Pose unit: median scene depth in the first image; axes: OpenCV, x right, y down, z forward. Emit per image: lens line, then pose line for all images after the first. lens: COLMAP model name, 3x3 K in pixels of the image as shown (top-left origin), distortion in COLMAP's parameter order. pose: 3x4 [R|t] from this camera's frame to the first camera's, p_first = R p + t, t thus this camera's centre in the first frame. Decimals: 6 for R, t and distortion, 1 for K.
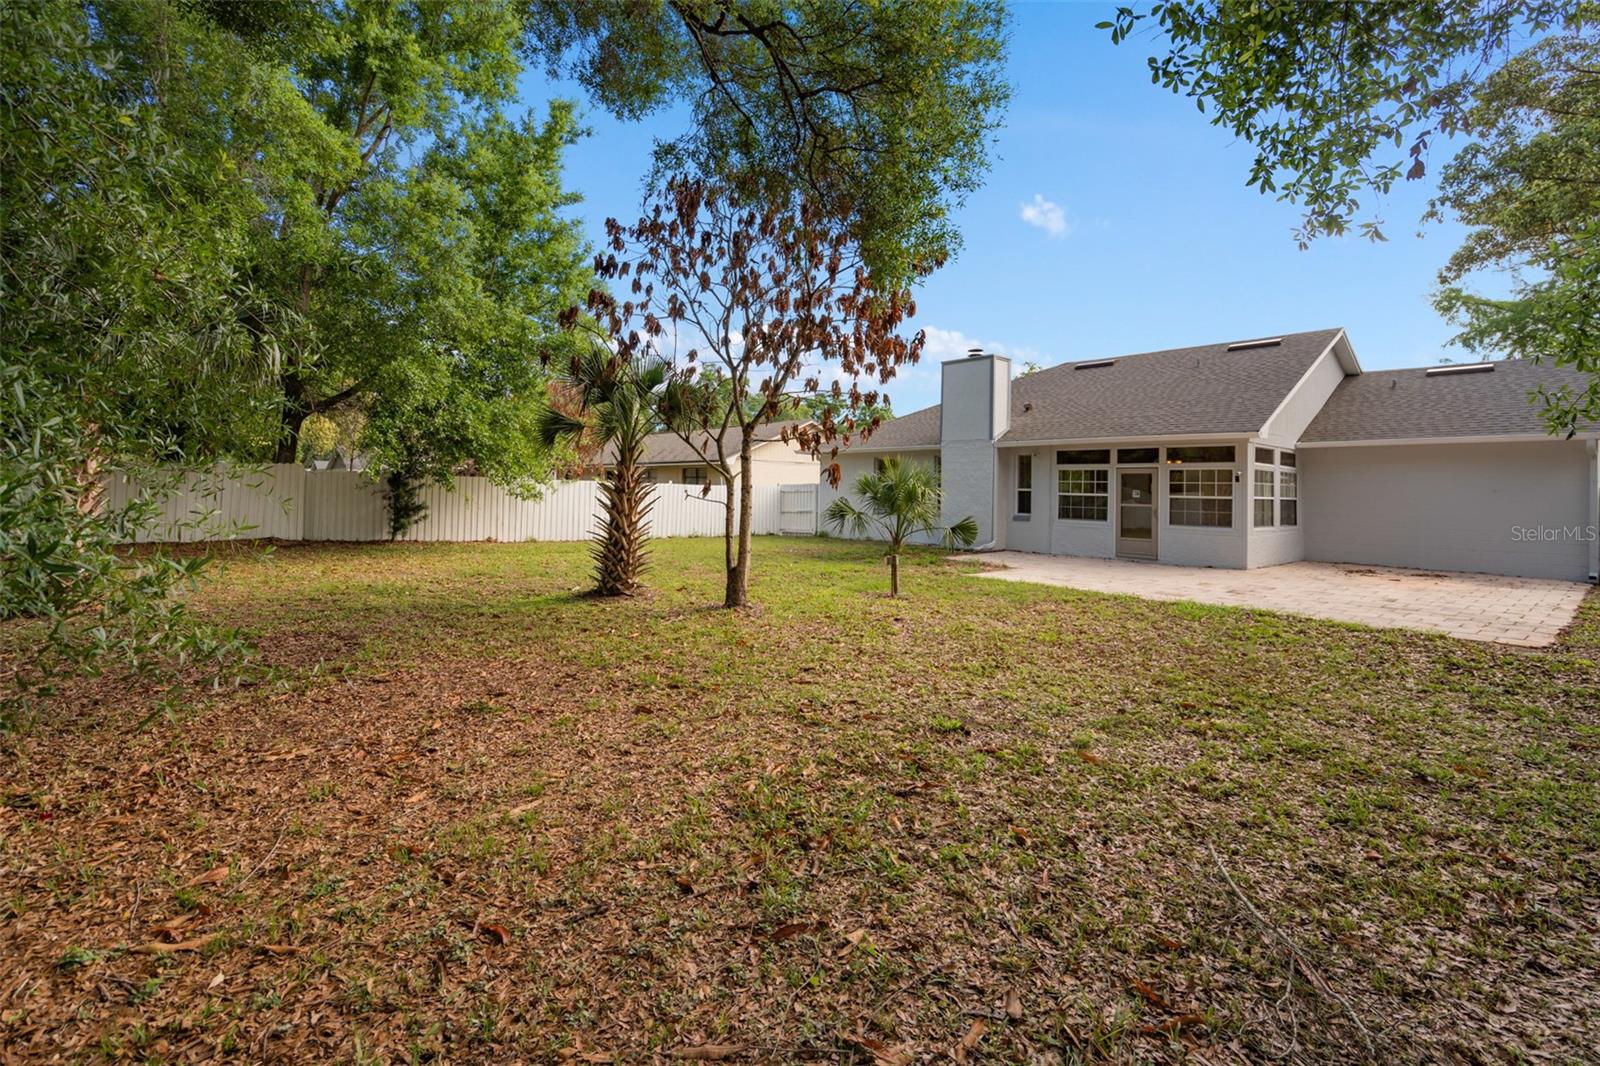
lens RADIAL K [[714.3, 0, 797.6], [0, 714.3, 513.8], [0, 0, 1]] dist [0.000393, 0.001365]
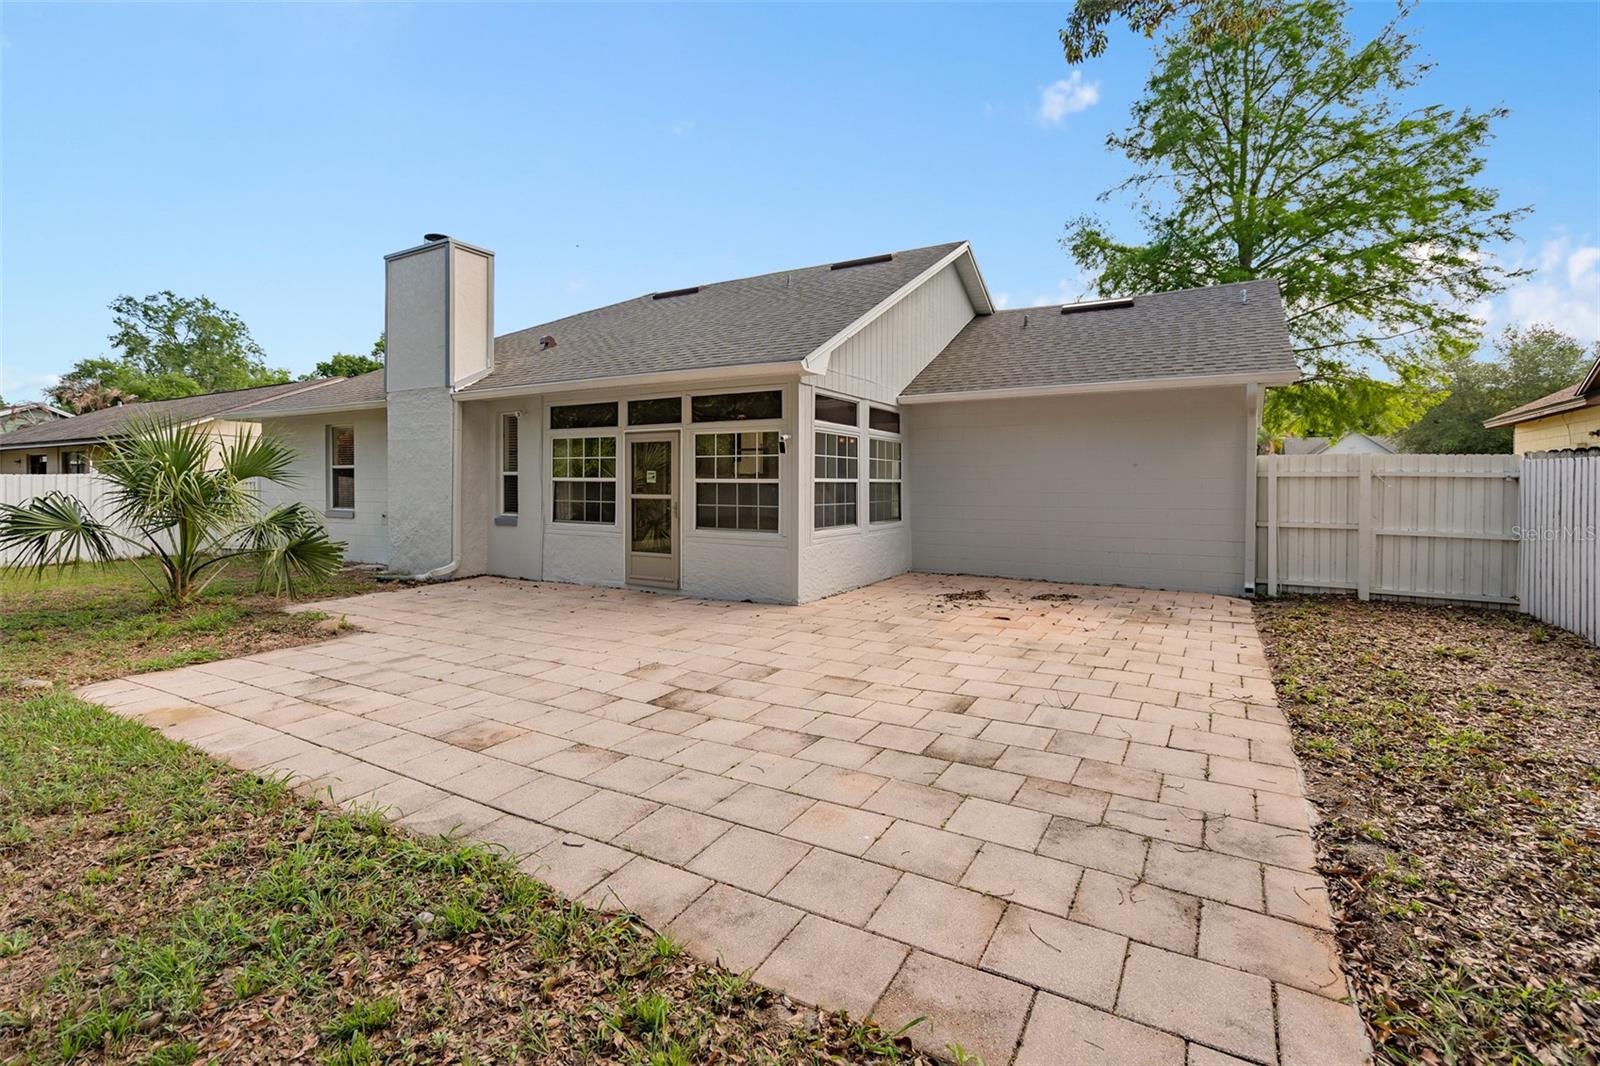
lens RADIAL K [[713.6, 0, 800.0], [0, 713.6, 533.0], [0, 0, 1]] dist [-0.000097, 0.000326]
pose [[0.942780, -0.038676, 0.331165, 0.386537], [0.024916, 0.998645, 0.045698, -0.005808], [-0.332484, -0.034832, 0.942466, 0.403044]]
